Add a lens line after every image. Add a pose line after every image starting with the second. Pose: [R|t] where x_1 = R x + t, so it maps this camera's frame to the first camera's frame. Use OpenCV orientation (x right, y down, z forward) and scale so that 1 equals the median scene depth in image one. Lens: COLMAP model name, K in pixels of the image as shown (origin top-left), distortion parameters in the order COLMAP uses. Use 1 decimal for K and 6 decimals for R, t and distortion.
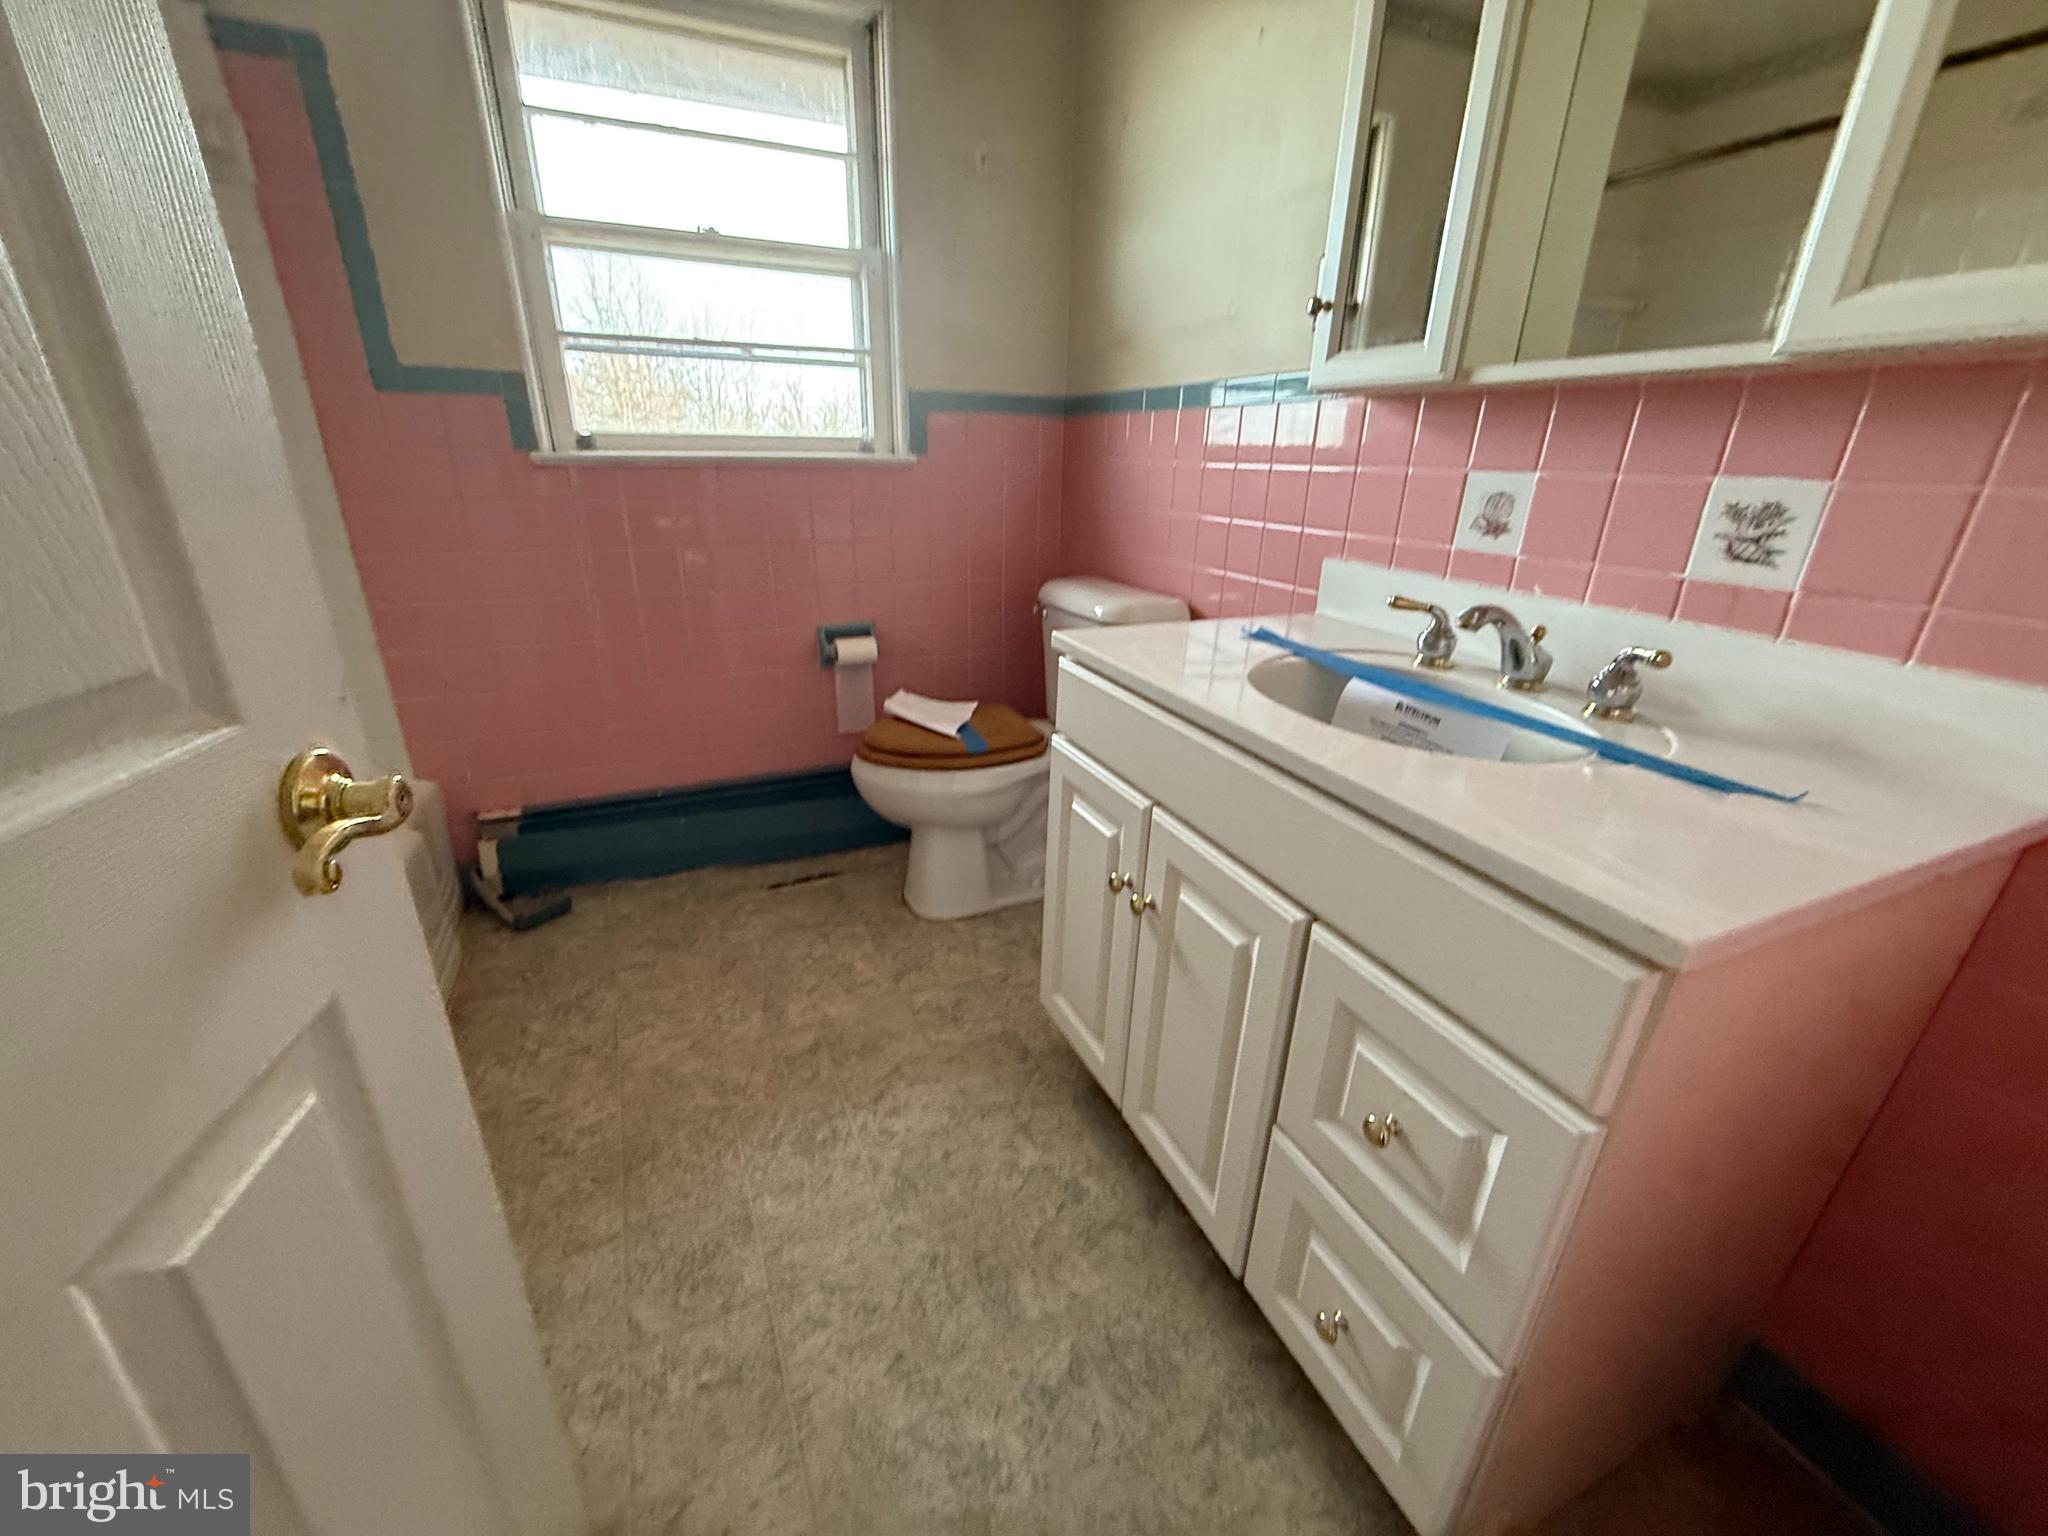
lens RADIAL K [[813.4, 0, 1024.0], [0, 813.4, 768.0], [0, 0, 1]] dist [-0.000781, -0.000270]
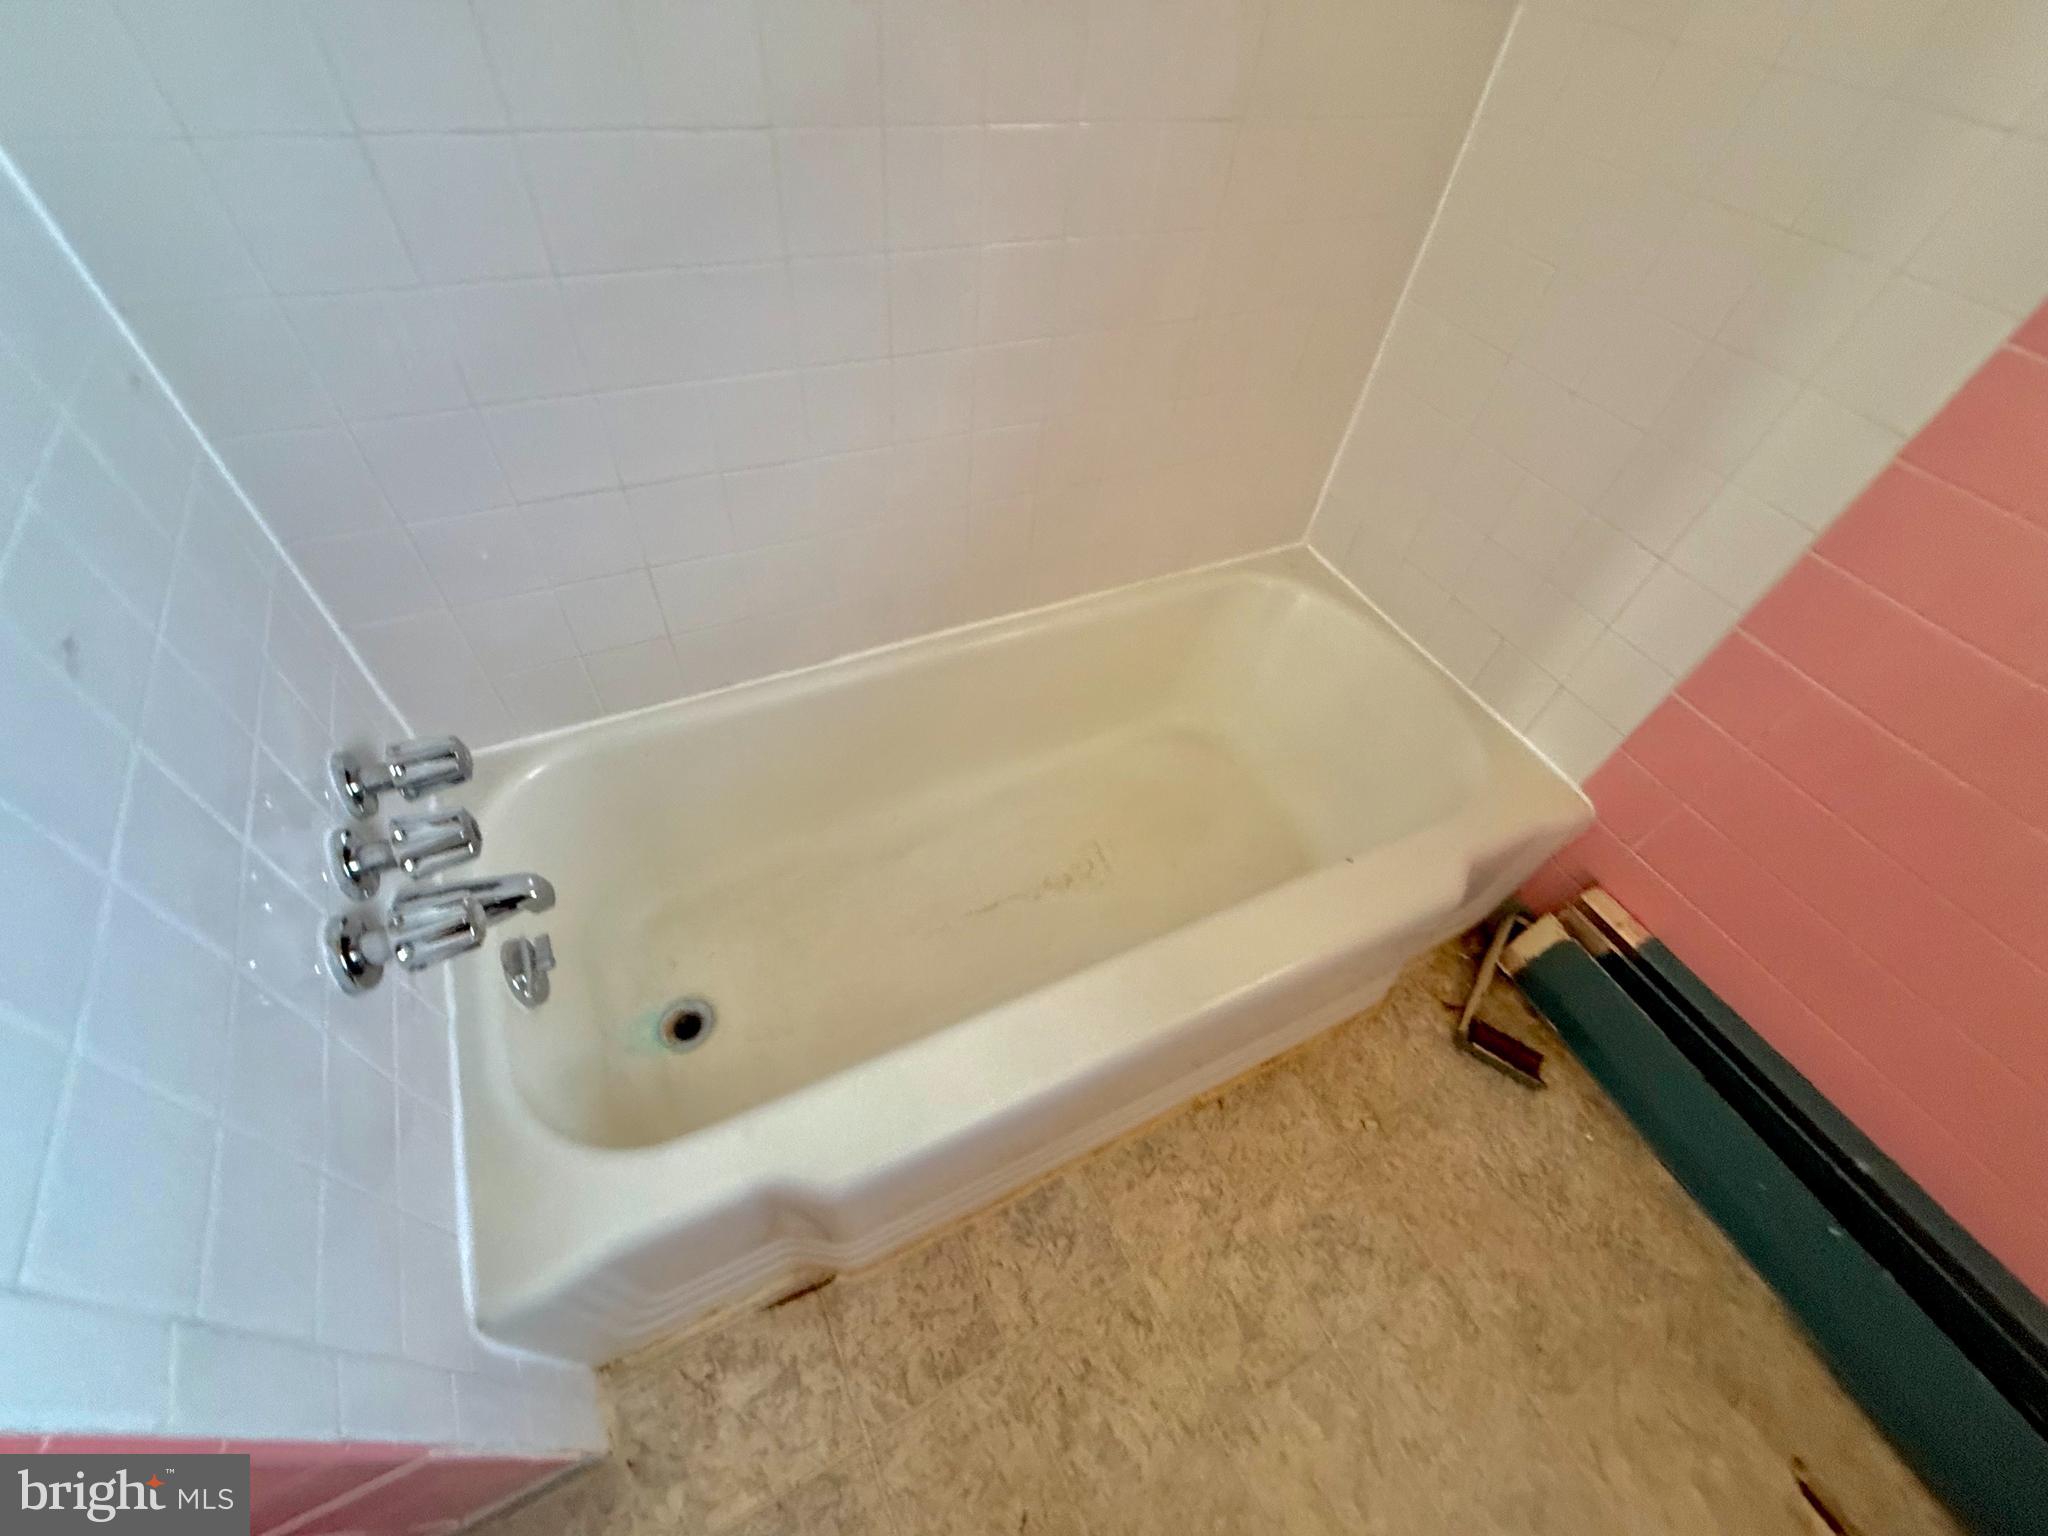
lens RADIAL K [[813.4, 0, 1024.0], [0, 813.4, 768.0], [0, 0, 1]] dist [-0.000781, -0.000270]
pose [[0.039976, 0.750718, -0.659413, -0.357206], [-0.444837, 0.604305, 0.661011, -0.209567], [0.894719, 0.266906, 0.358105, 0.380196]]
